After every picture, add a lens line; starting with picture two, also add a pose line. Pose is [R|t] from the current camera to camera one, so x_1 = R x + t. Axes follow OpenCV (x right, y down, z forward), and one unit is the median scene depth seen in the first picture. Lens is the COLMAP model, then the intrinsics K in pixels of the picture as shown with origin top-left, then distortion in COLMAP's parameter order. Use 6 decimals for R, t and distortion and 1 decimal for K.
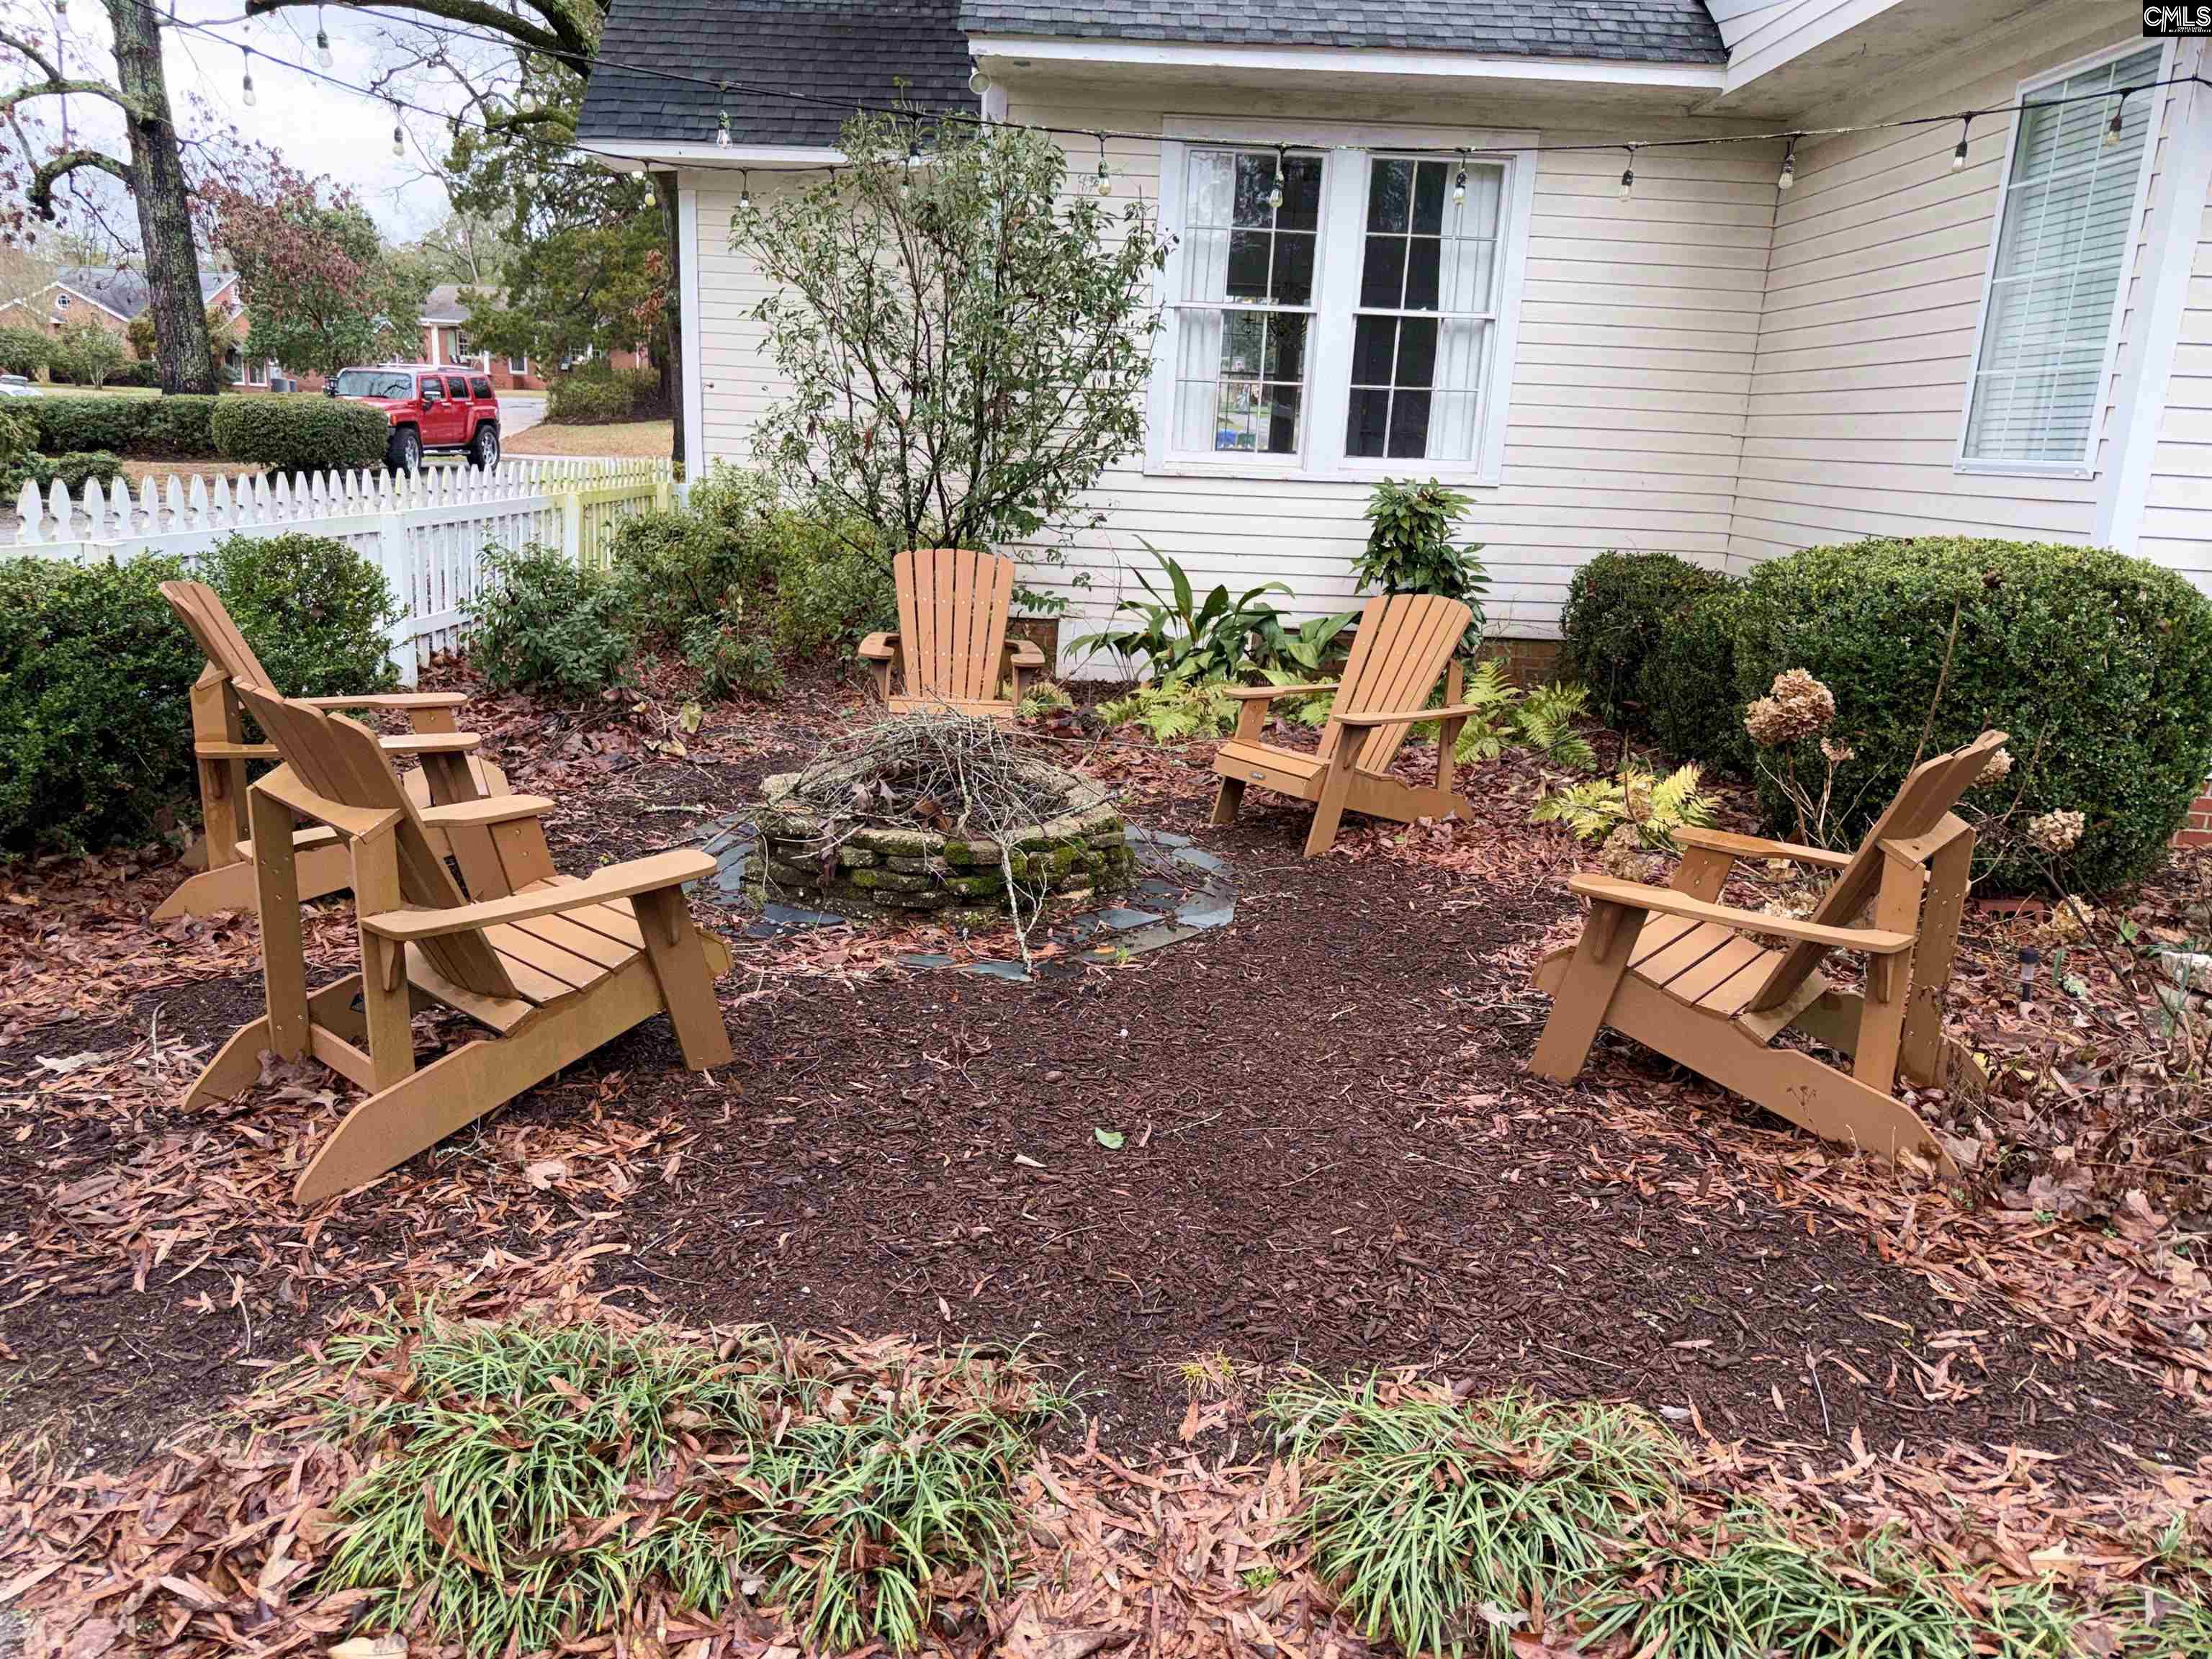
lens RADIAL K [[1564.3, 0, 1106.0], [0, 1564.3, 829.5], [0, 0, 1]] dist [0.110027, -0.164998]
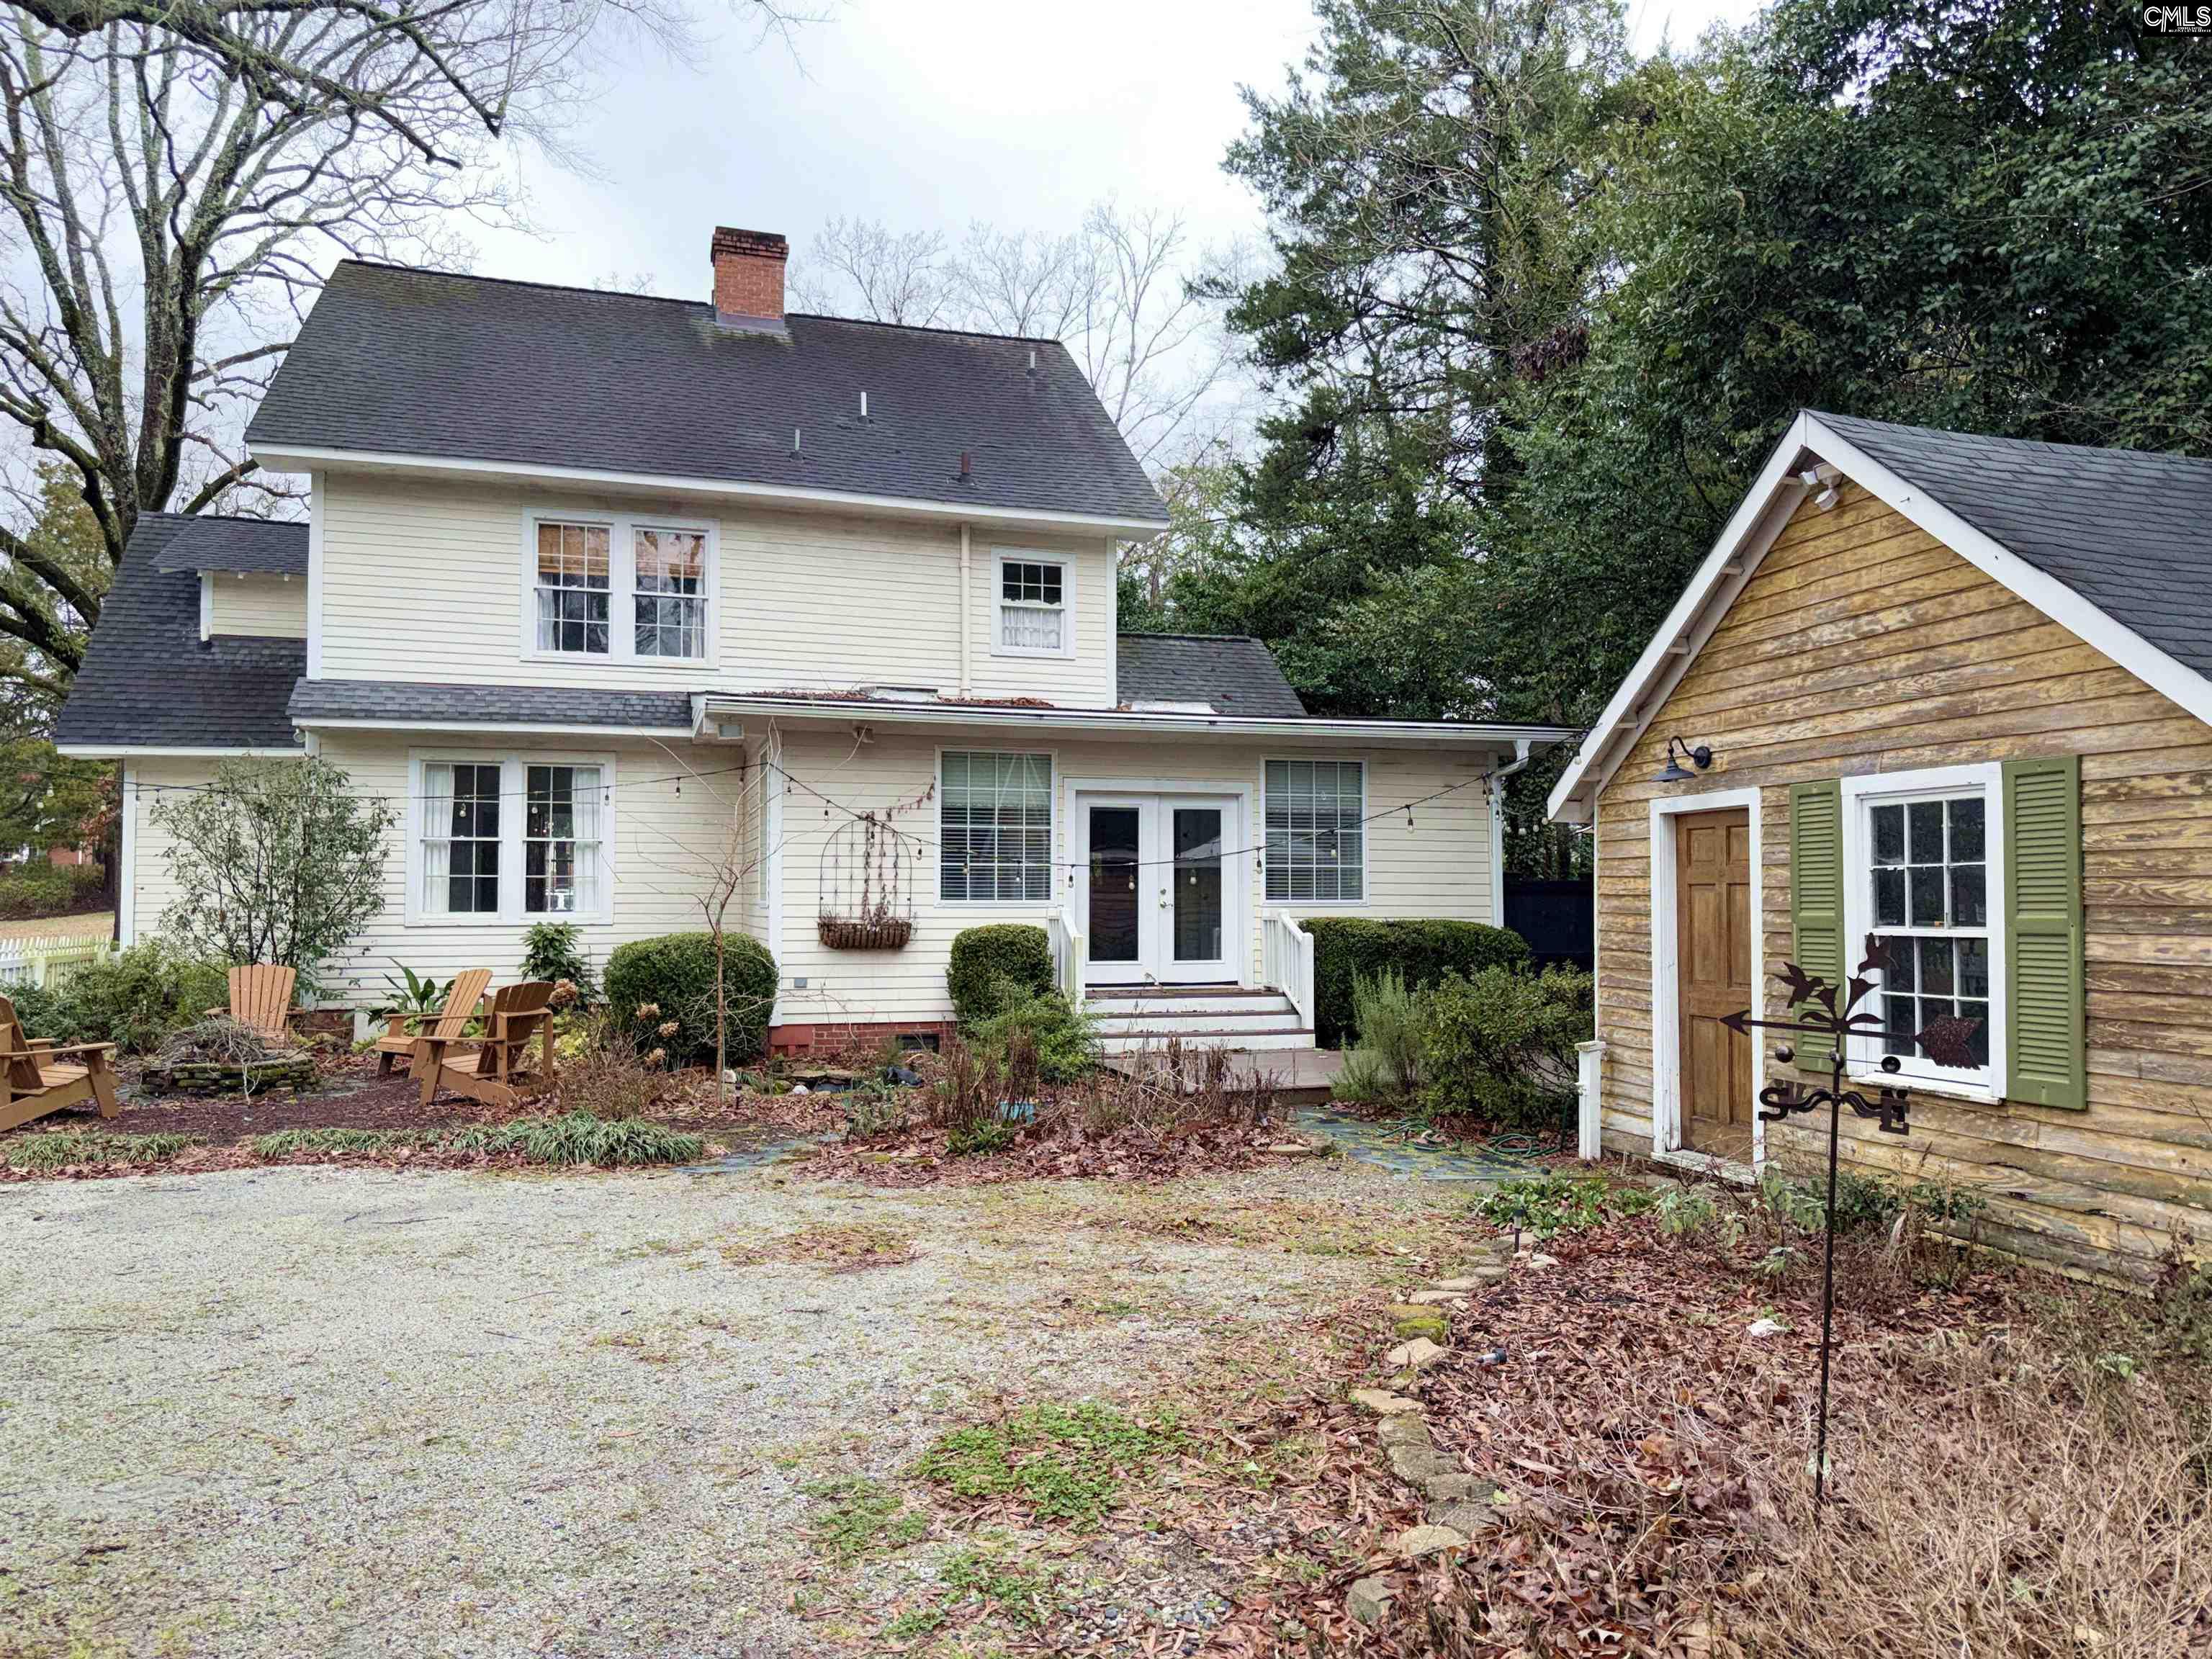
lens RADIAL K [[1646.1, 0, 1155.2], [0, 1646.1, 832.6], [0, 0, 1]] dist [0.085917, -0.123524]
pose [[0.955462, -0.032703, 0.293297, 0.325234], [0.112813, 0.958835, -0.260593, 0.301151], [-0.272701, 0.282075, 0.919820, -1.160302]]
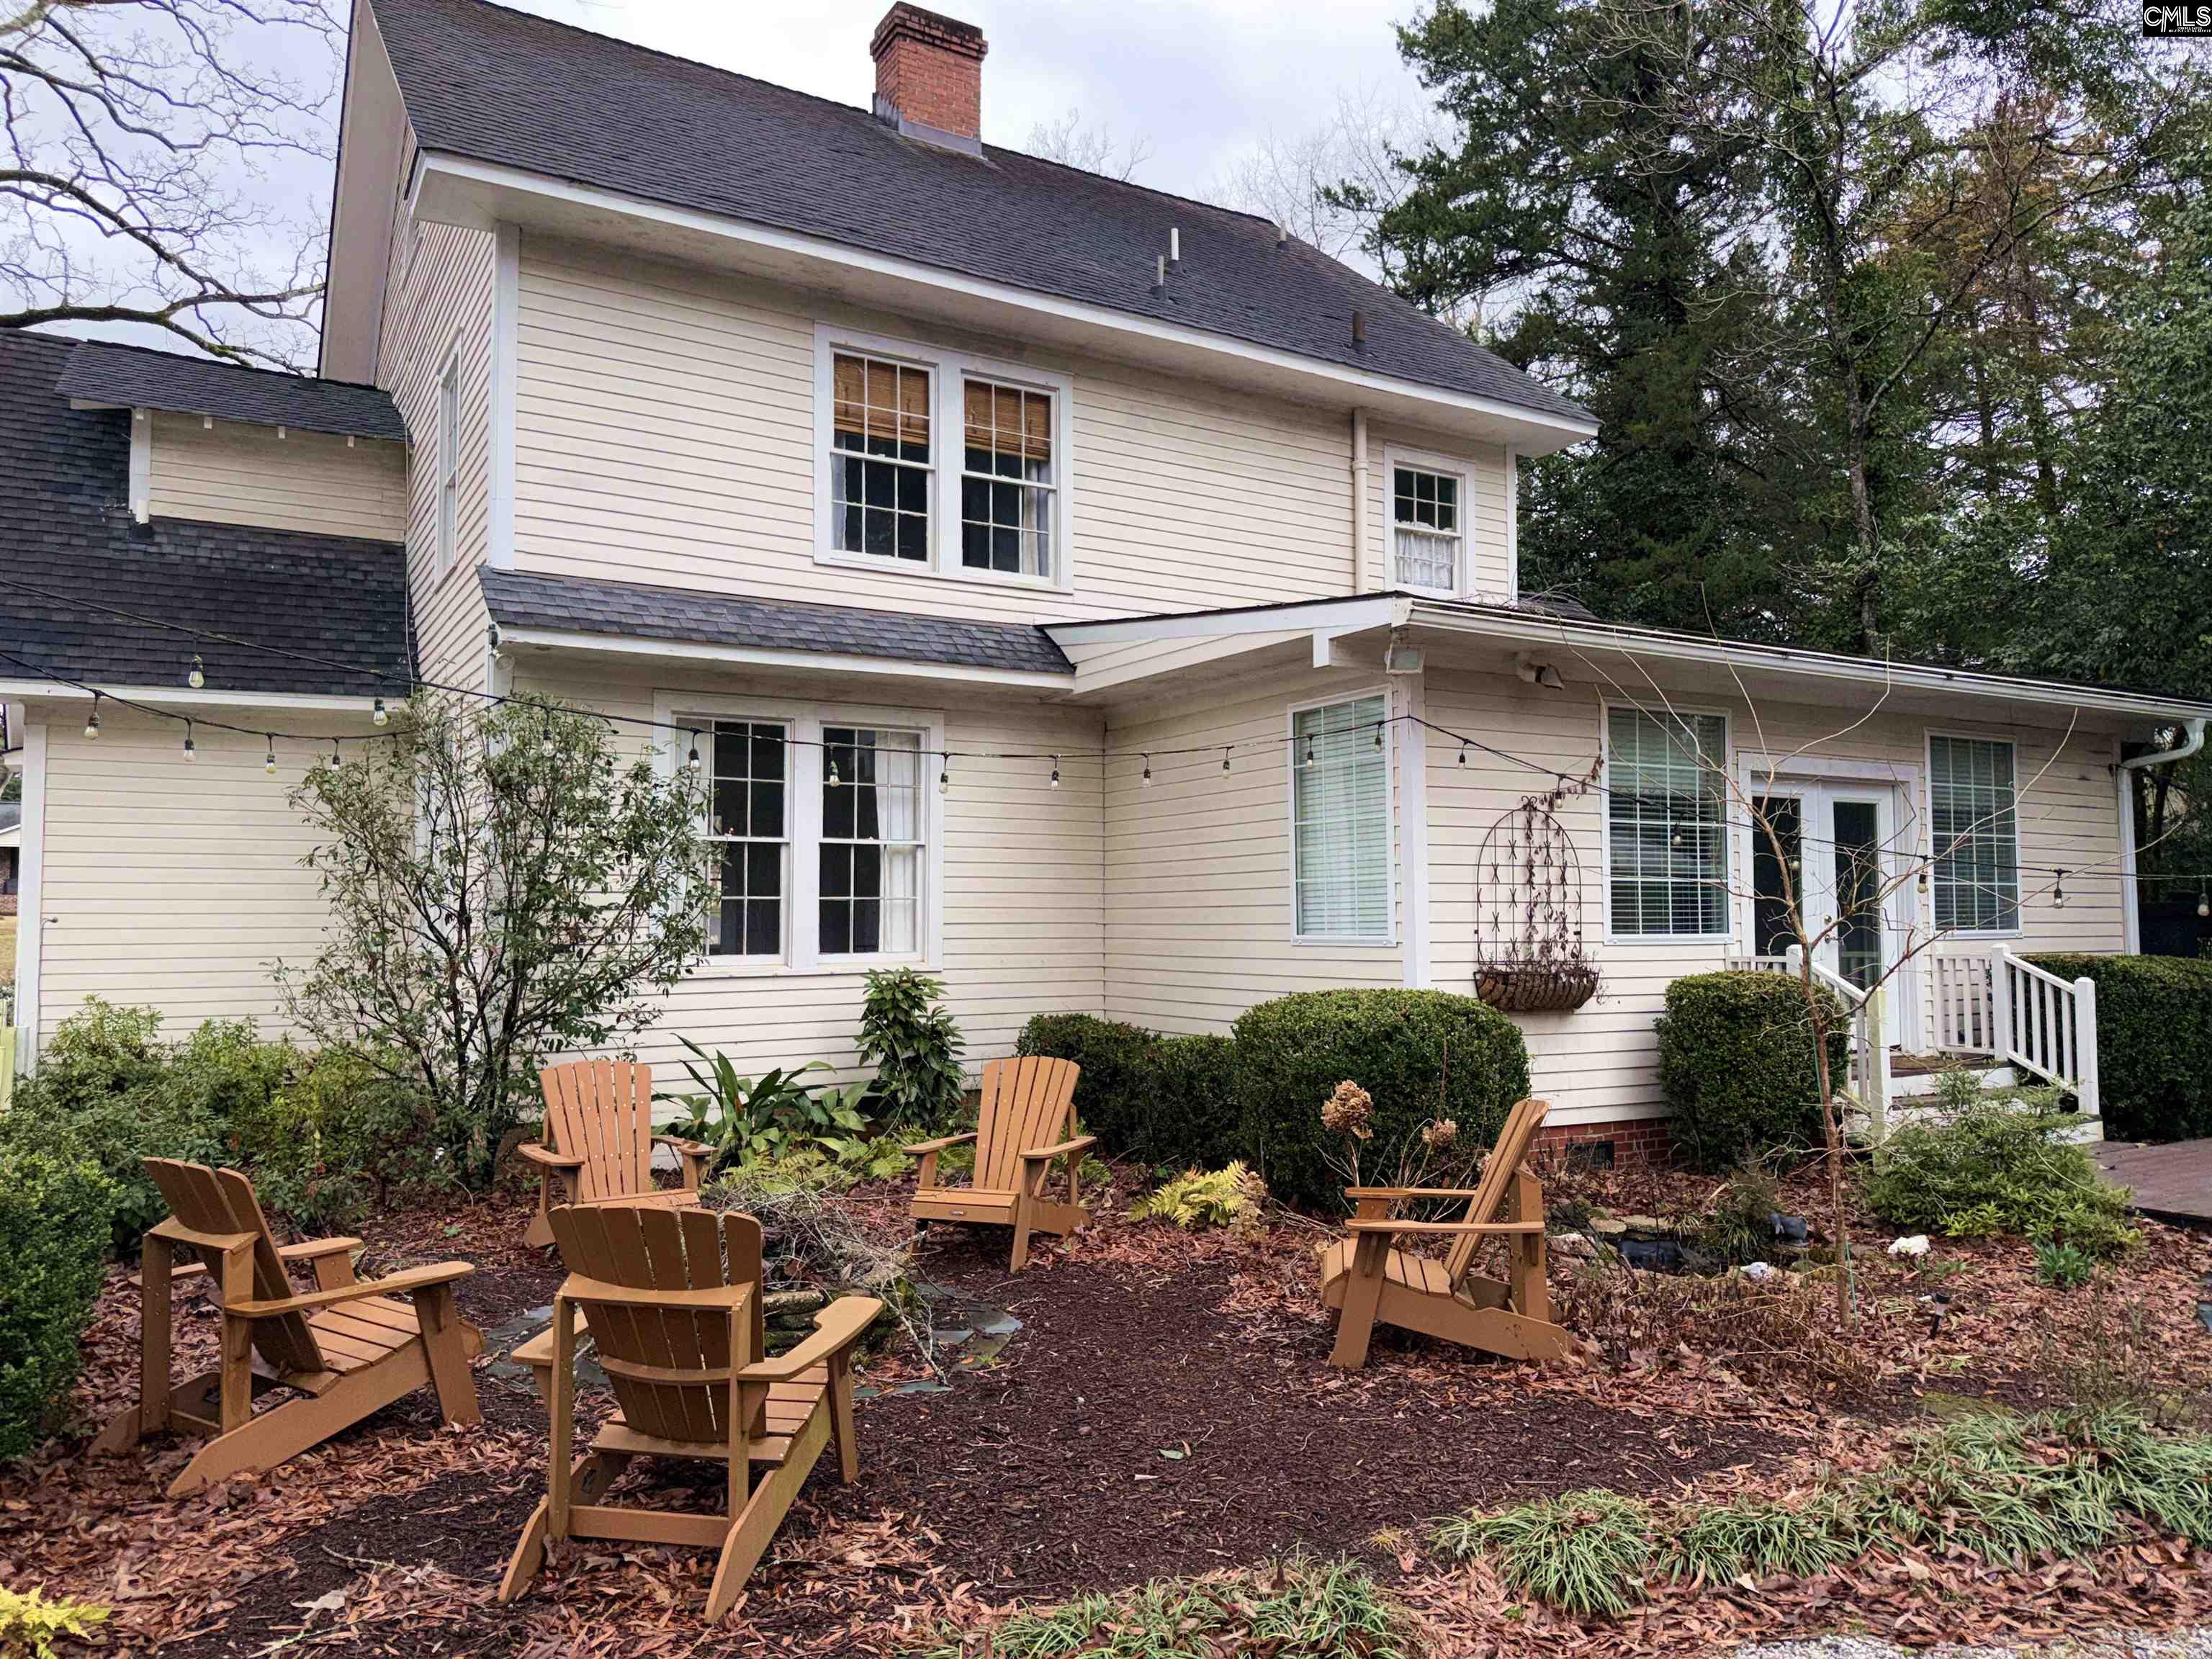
lens RADIAL K [[1564.3, 0, 1106.0], [0, 1564.3, 829.5], [0, 0, 1]] dist [0.110027, -0.164998]
pose [[0.858099, -0.020857, 0.513061, -0.303417], [0.167996, 0.955589, -0.242129, -0.002530], [-0.485226, 0.293962, 0.823494, -0.128264]]
